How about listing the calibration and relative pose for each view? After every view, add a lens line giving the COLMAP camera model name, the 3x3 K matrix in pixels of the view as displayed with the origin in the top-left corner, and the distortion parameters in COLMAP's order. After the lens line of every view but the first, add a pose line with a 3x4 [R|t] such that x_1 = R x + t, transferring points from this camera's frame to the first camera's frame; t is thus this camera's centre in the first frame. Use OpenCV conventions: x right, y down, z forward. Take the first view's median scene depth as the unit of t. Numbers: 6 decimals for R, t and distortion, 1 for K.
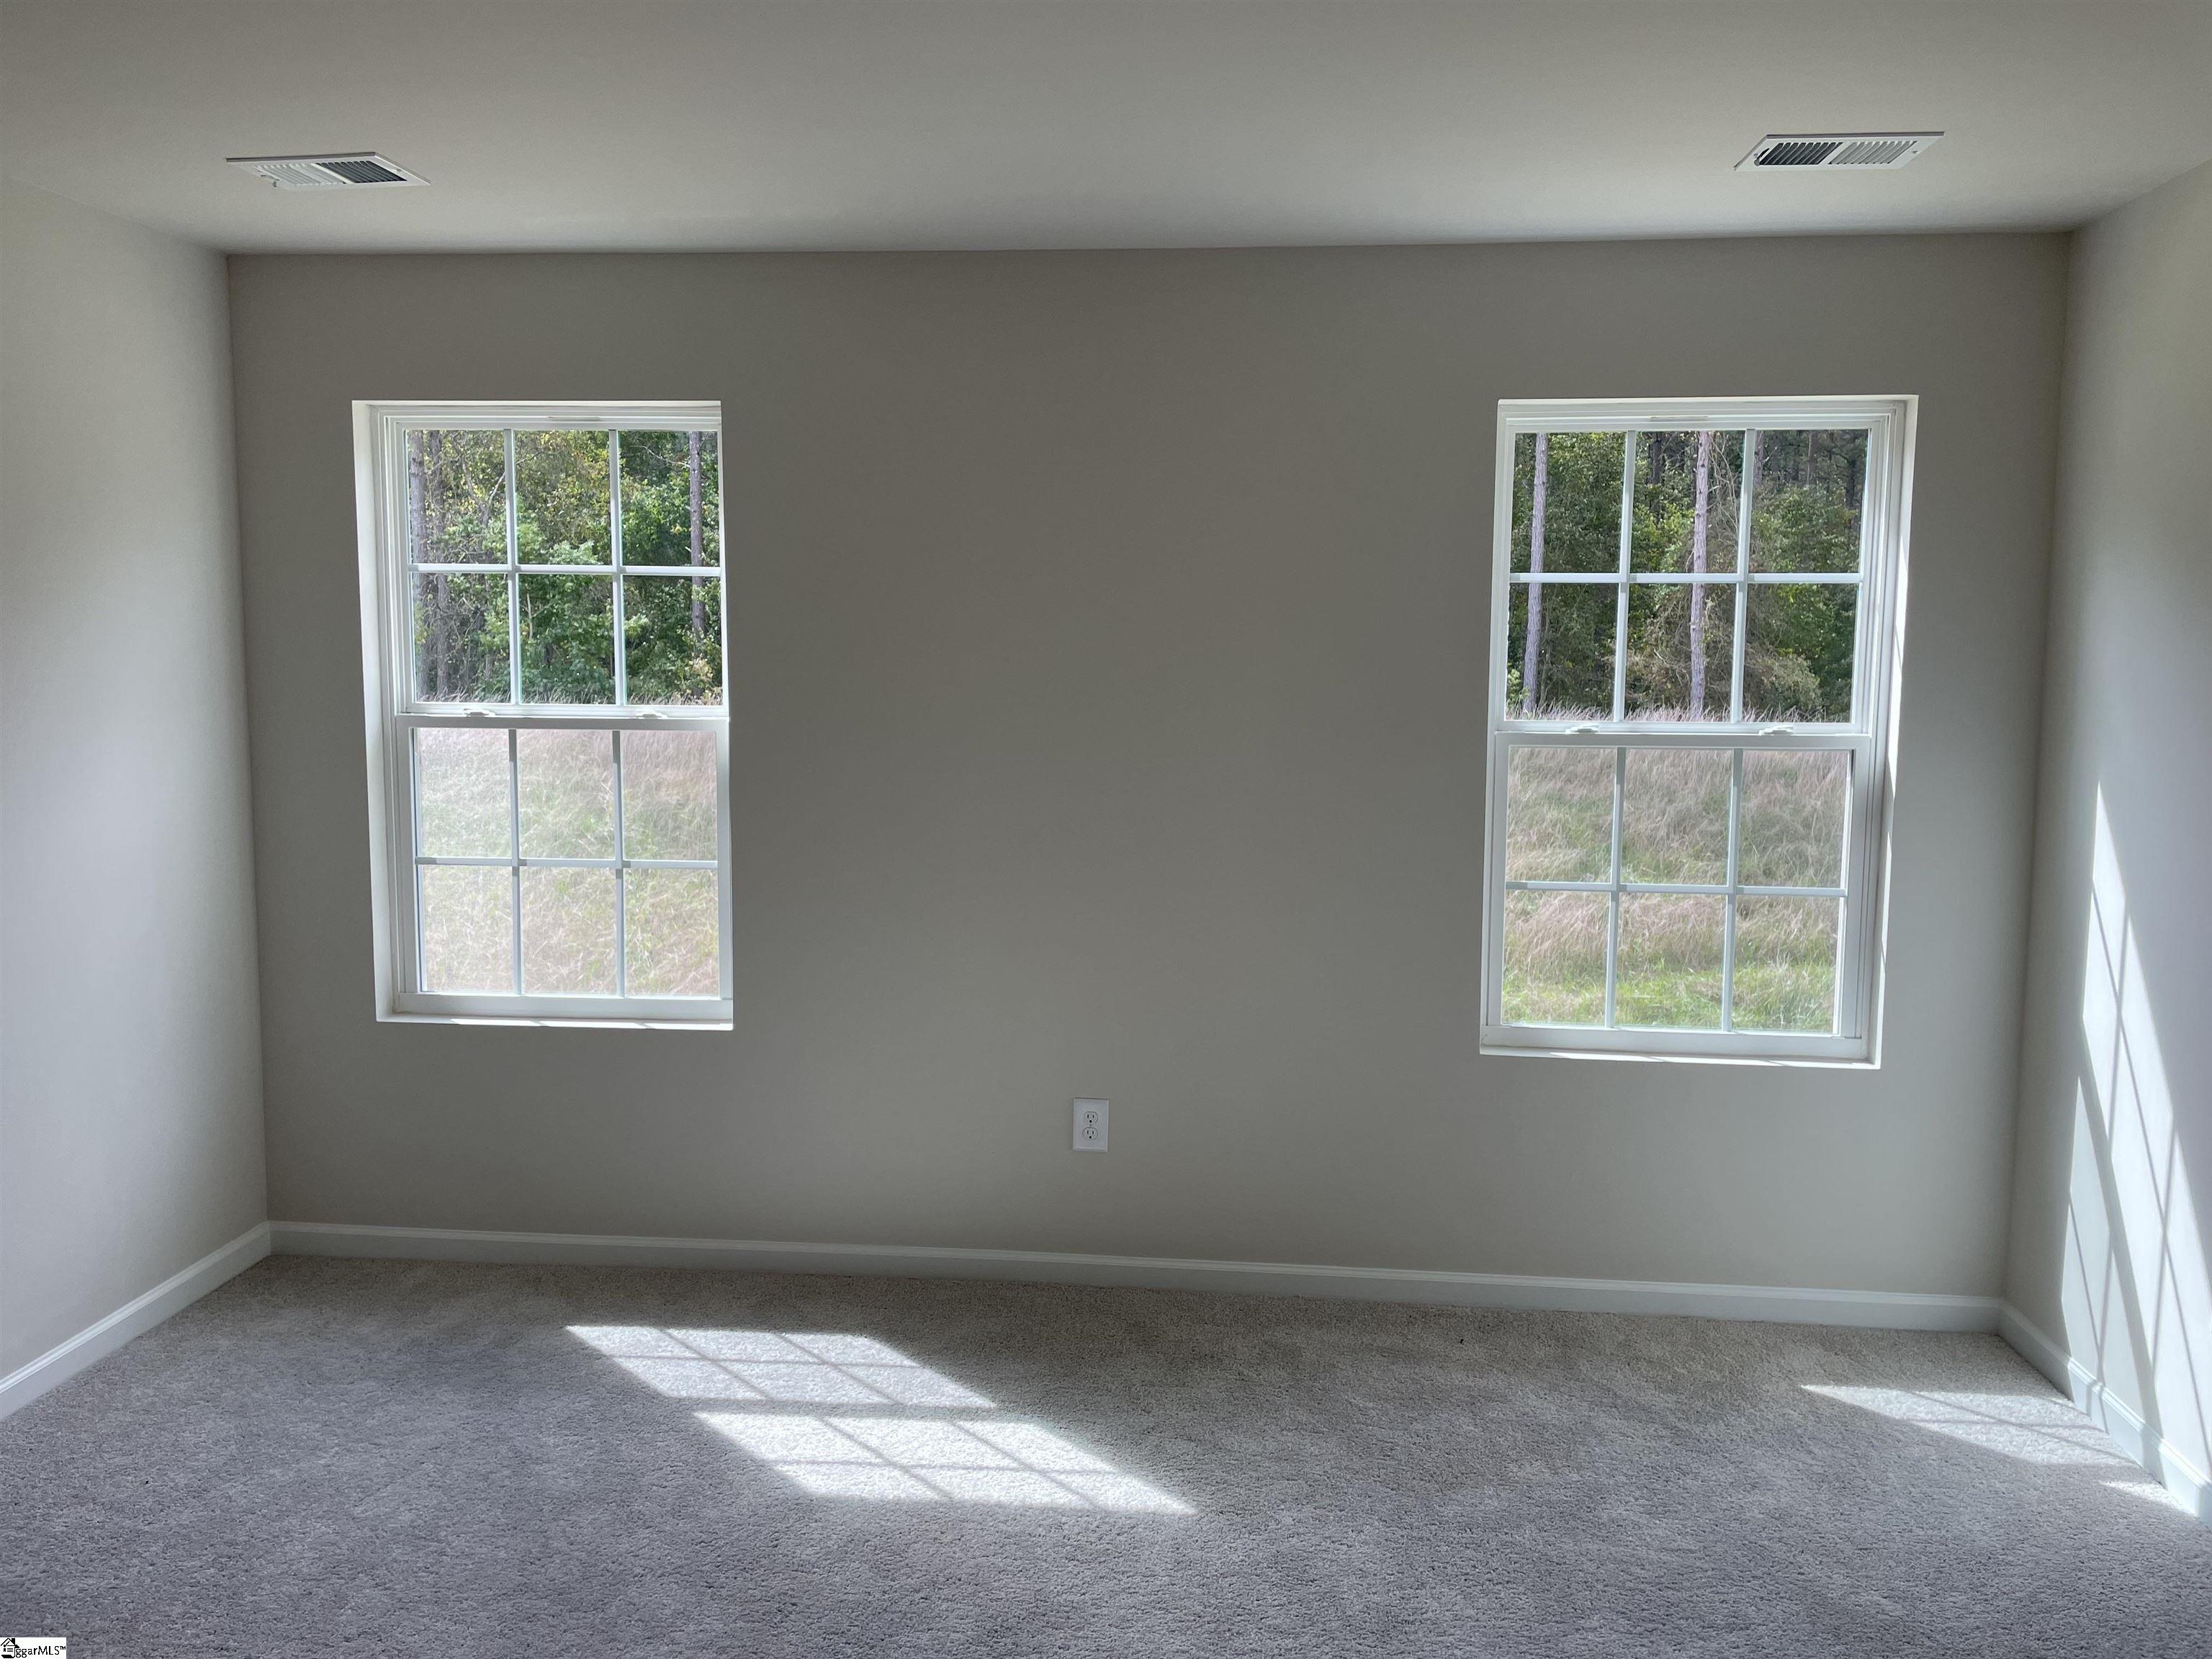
lens RADIAL K [[1658.2, 0, 1106.0], [0, 1658.2, 829.5], [0, 0, 1]] dist [0.085033, -0.154541]
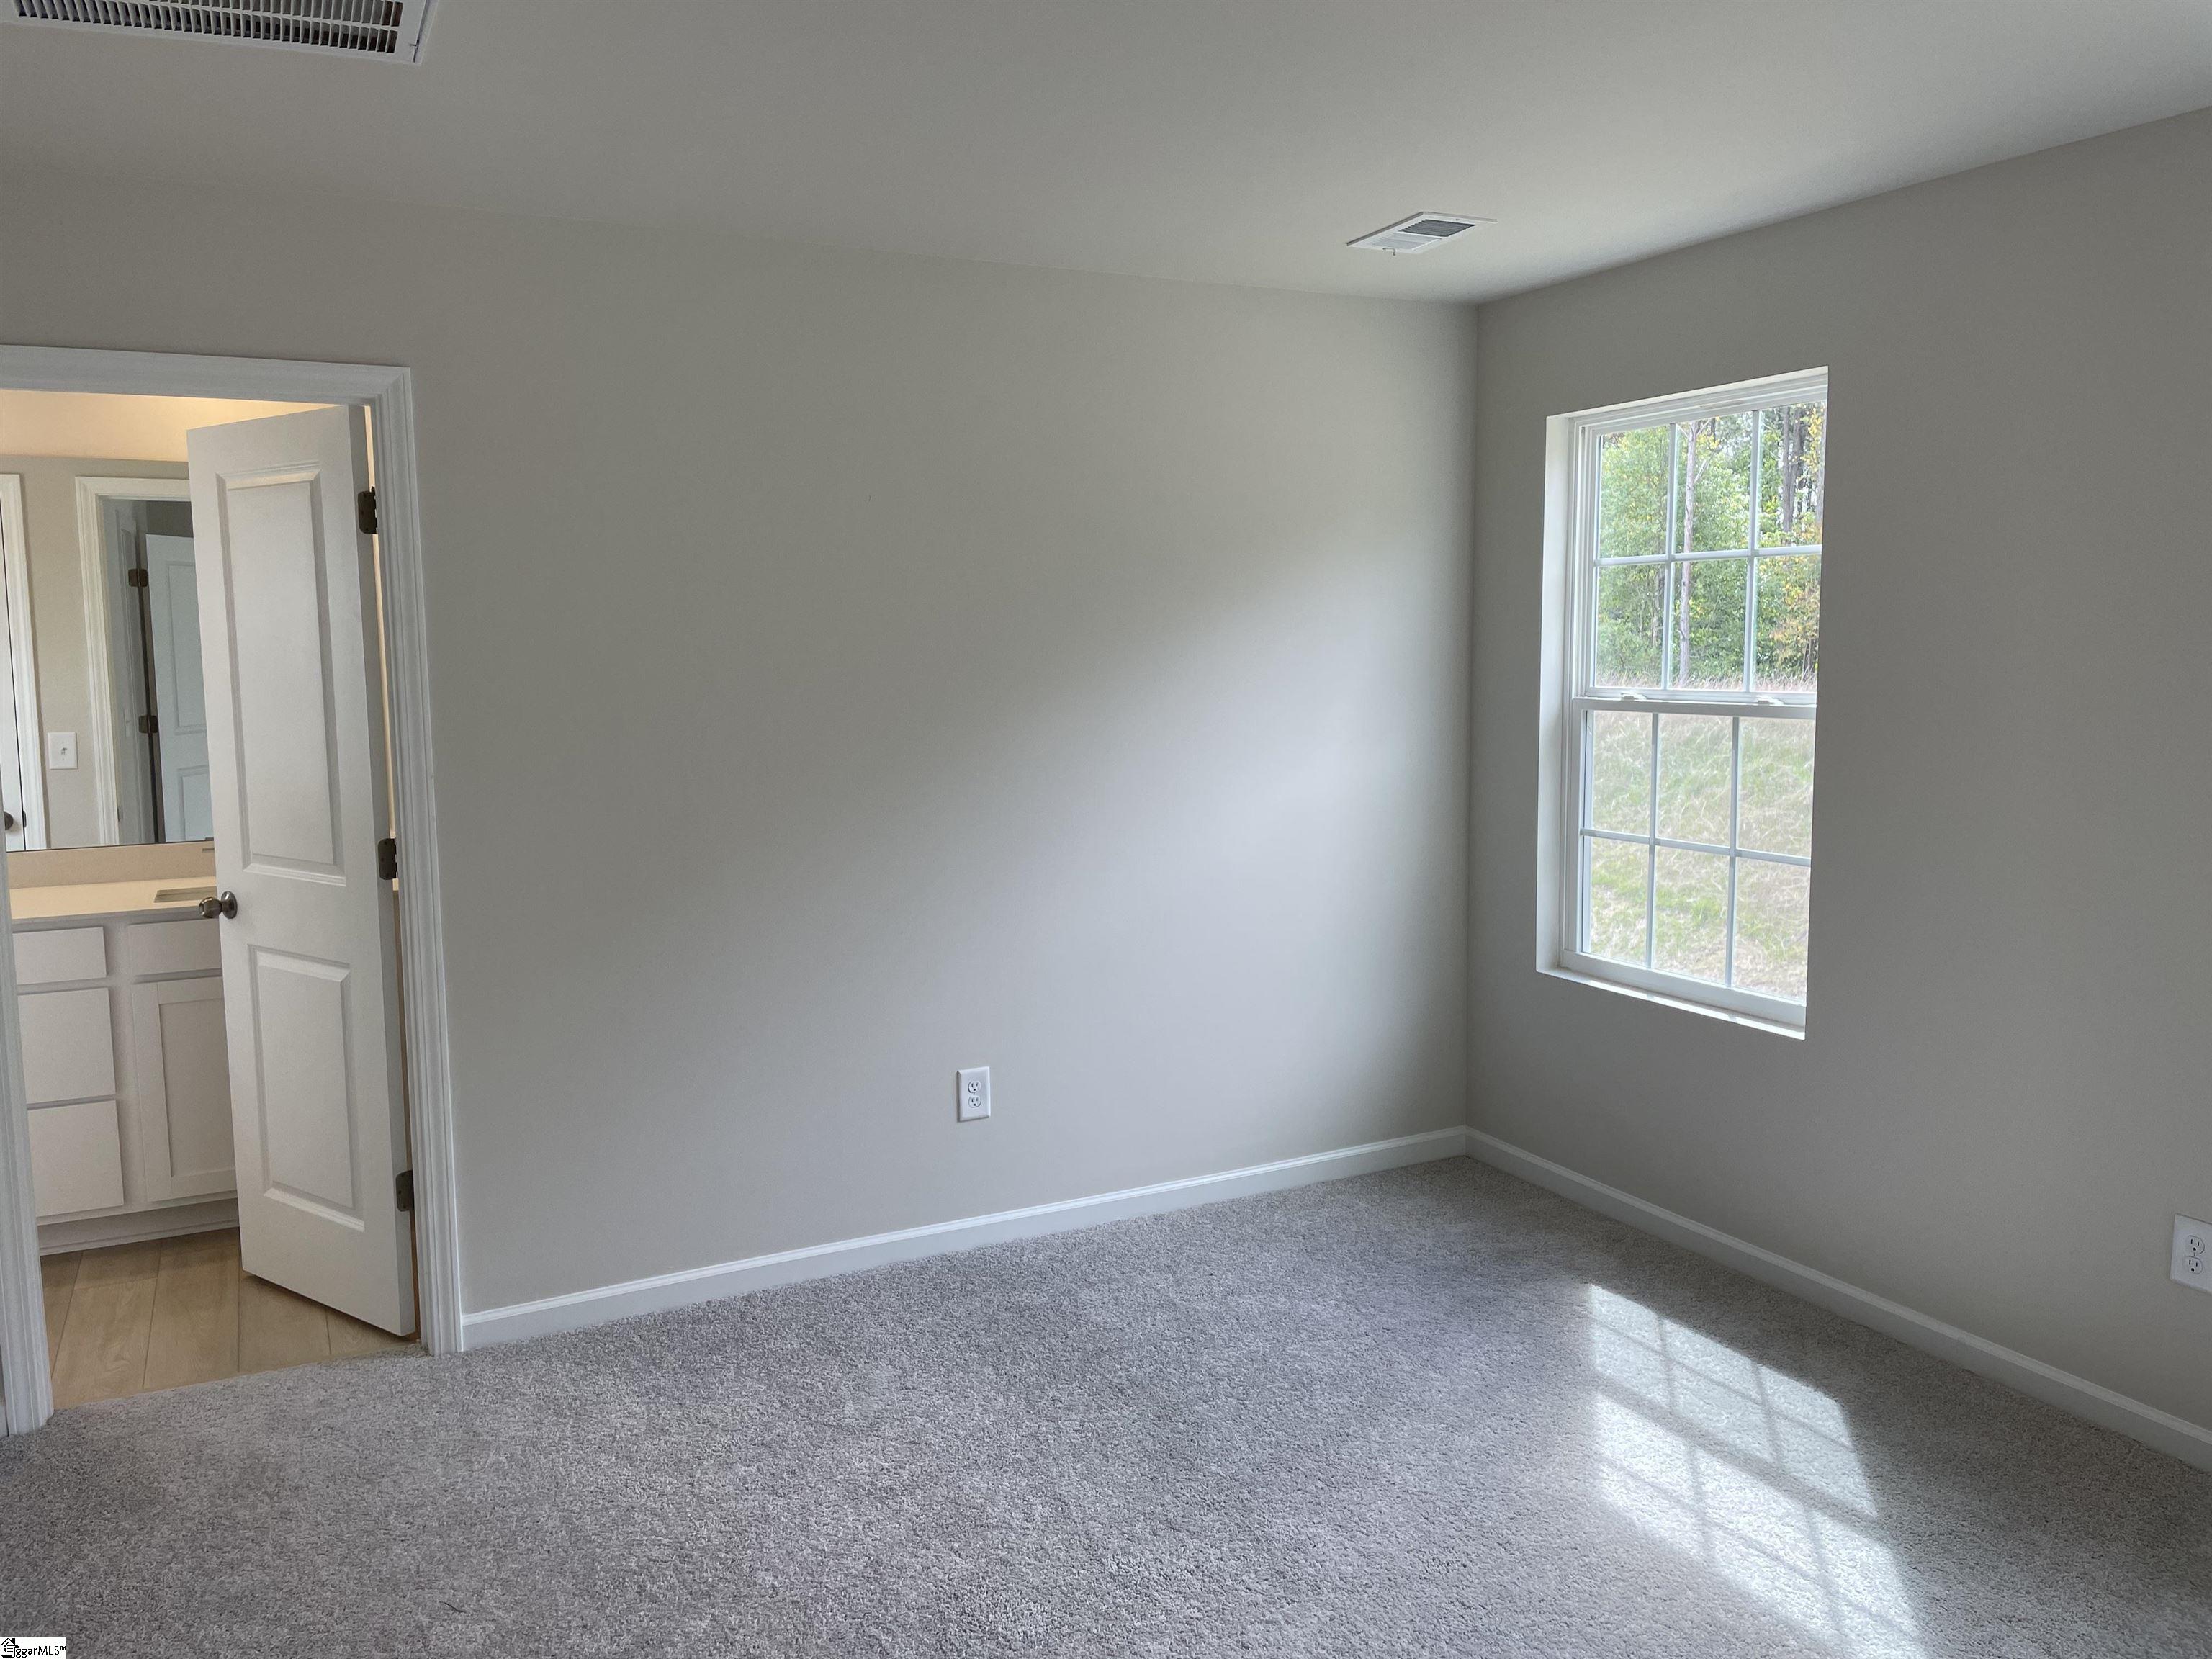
lens RADIAL K [[1667.8, 0, 1106.0], [0, 1667.8, 829.5], [0, 0, 1]] dist [0.051805, -0.116562]
pose [[0.507610, 0.084139, -0.857469, 0.389591], [-0.070718, 0.995931, 0.055862, -0.023341], [0.858680, 0.032282, 0.511494, 0.187416]]
